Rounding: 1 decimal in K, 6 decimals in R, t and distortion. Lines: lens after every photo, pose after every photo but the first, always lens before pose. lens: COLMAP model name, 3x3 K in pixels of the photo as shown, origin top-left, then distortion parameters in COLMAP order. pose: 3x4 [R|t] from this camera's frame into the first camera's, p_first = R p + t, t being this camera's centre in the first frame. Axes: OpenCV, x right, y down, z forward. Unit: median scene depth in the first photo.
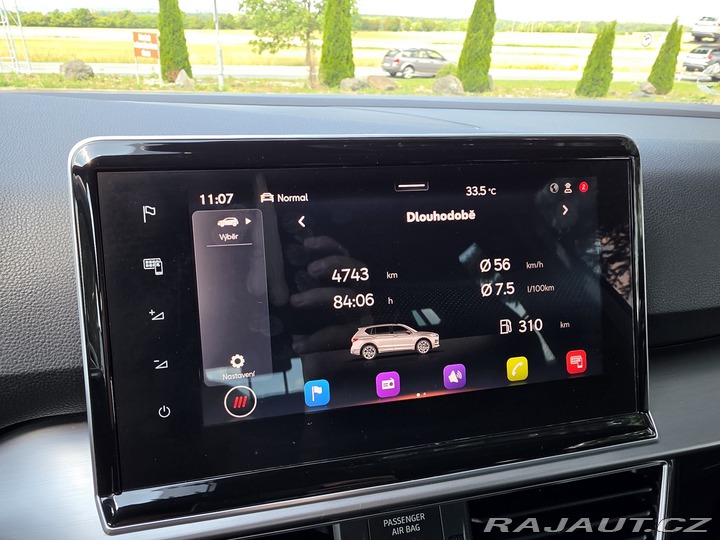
lens RADIAL K [[503.3, 0, 305.8], [0, 503.3, 284.6], [0, 0, 1]] dist [0.004469, -0.003412]
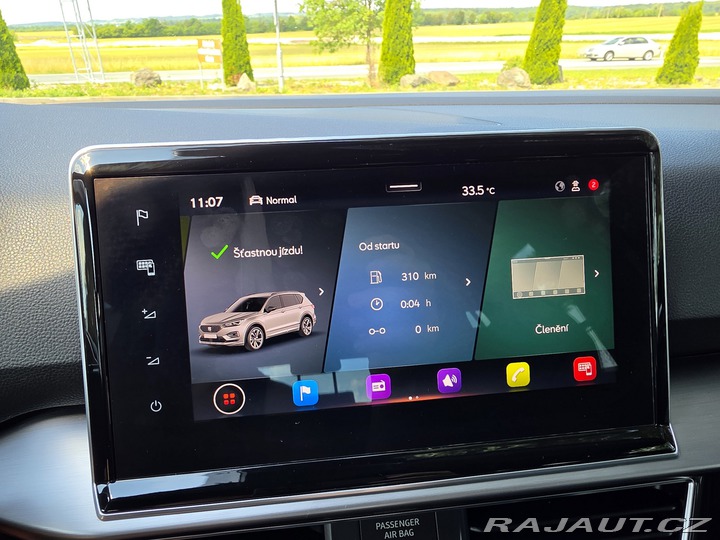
lens RADIAL K [[503.9, 0, 306.6], [0, 503.9, 285.3], [0, 0, 1]] dist [0.002558, -0.002491]
pose [[0.993380, 0.006626, -0.114683, 0.127578], [-0.006495, 0.999978, 0.001520, -0.002362], [0.114691, -0.000765, 0.993401, -0.004542]]
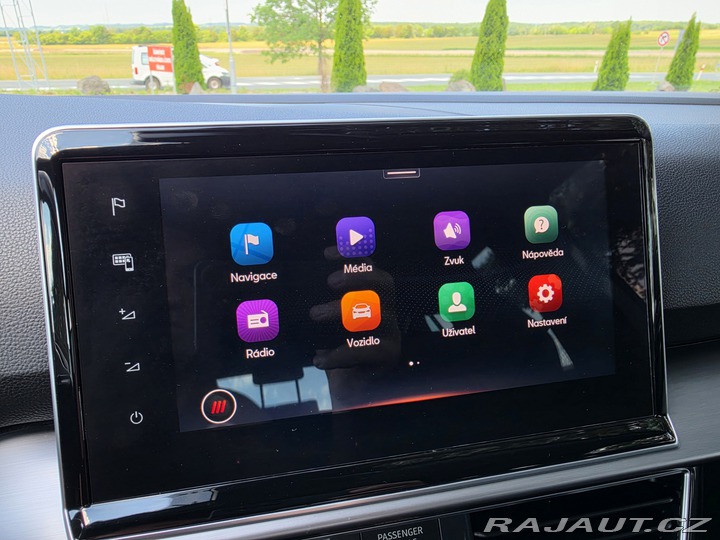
lens RADIAL K [[503.2, 0, 305.8], [0, 503.2, 287.3], [0, 0, 1]] dist [0.002908, -0.003517]
pose [[0.999430, -0.014423, -0.030519, 0.055835], [0.014078, 0.999835, -0.011469, 0.021591], [0.030680, 0.011033, 0.999468, 0.062794]]
